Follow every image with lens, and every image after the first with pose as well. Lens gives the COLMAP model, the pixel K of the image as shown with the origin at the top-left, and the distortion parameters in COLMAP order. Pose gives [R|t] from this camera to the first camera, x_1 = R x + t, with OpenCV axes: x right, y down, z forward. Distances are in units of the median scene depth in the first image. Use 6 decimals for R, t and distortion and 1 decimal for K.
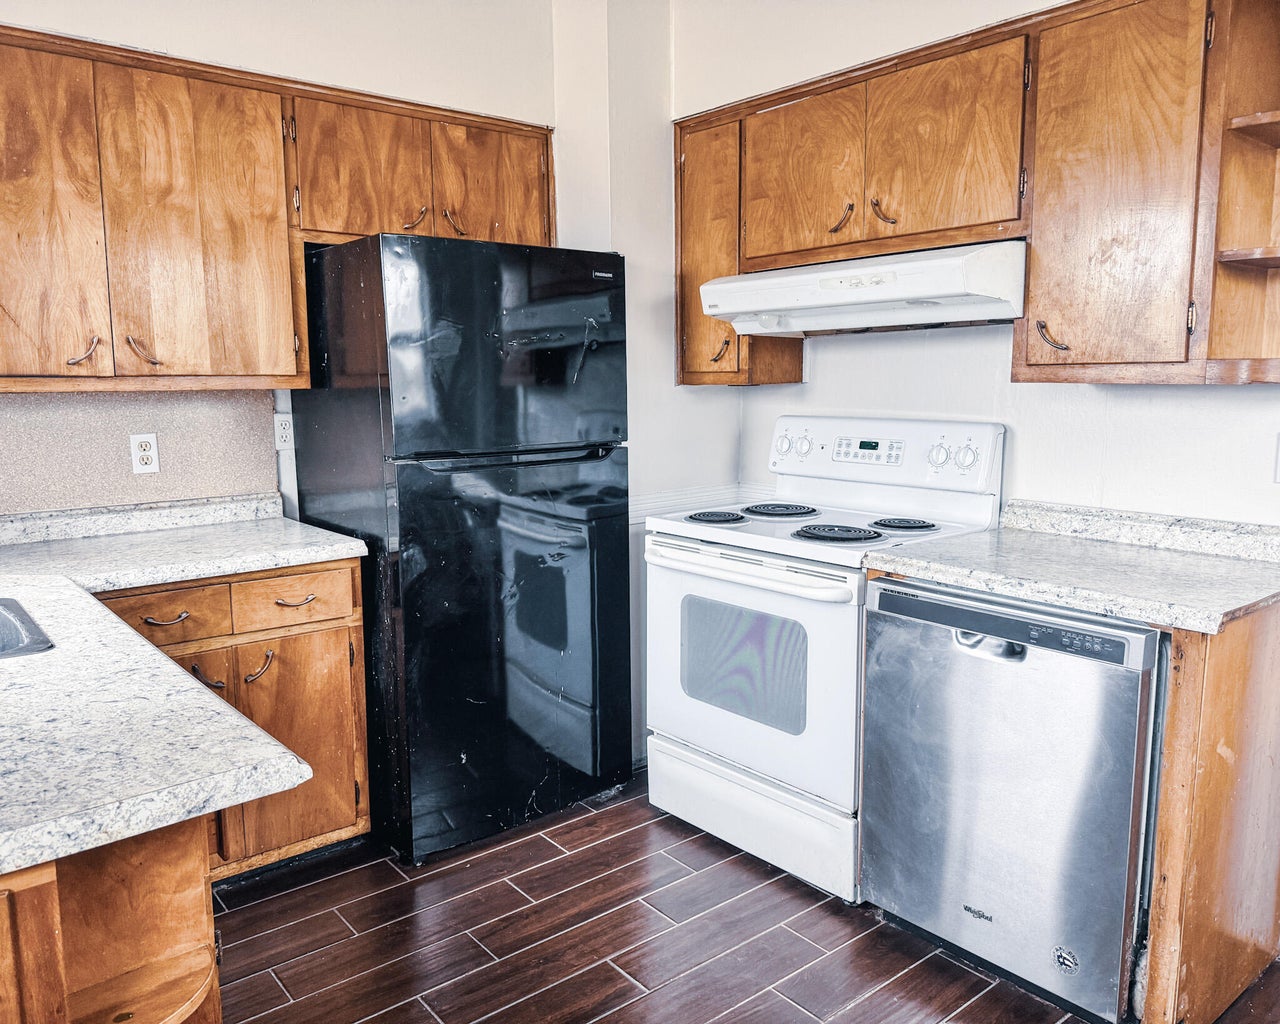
lens RADIAL K [[955.8, 0, 619.9], [0, 955.8, 508.4], [0, 0, 1]] dist [-0.002360, -0.005041]
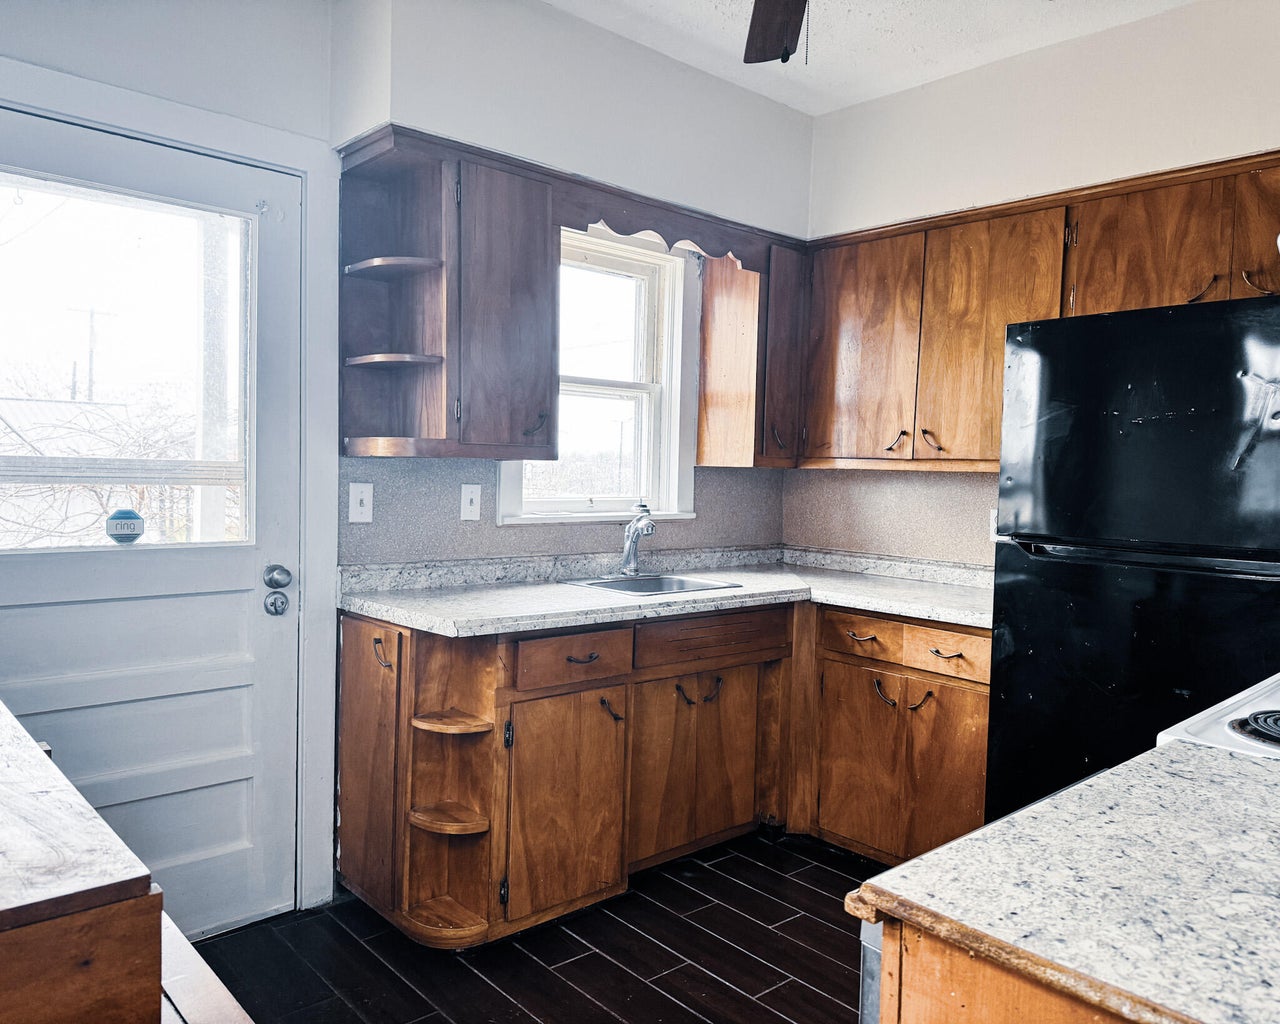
lens RADIAL K [[955.8, 0, 619.9], [0, 955.8, 508.4], [0, 0, 1]] dist [-0.002360, -0.005041]
pose [[0.039403, 0.054555, -0.997733, 0.765868], [-0.160946, 0.985817, 0.047548, -0.065711], [0.986176, 0.158708, 0.047624, 0.523783]]
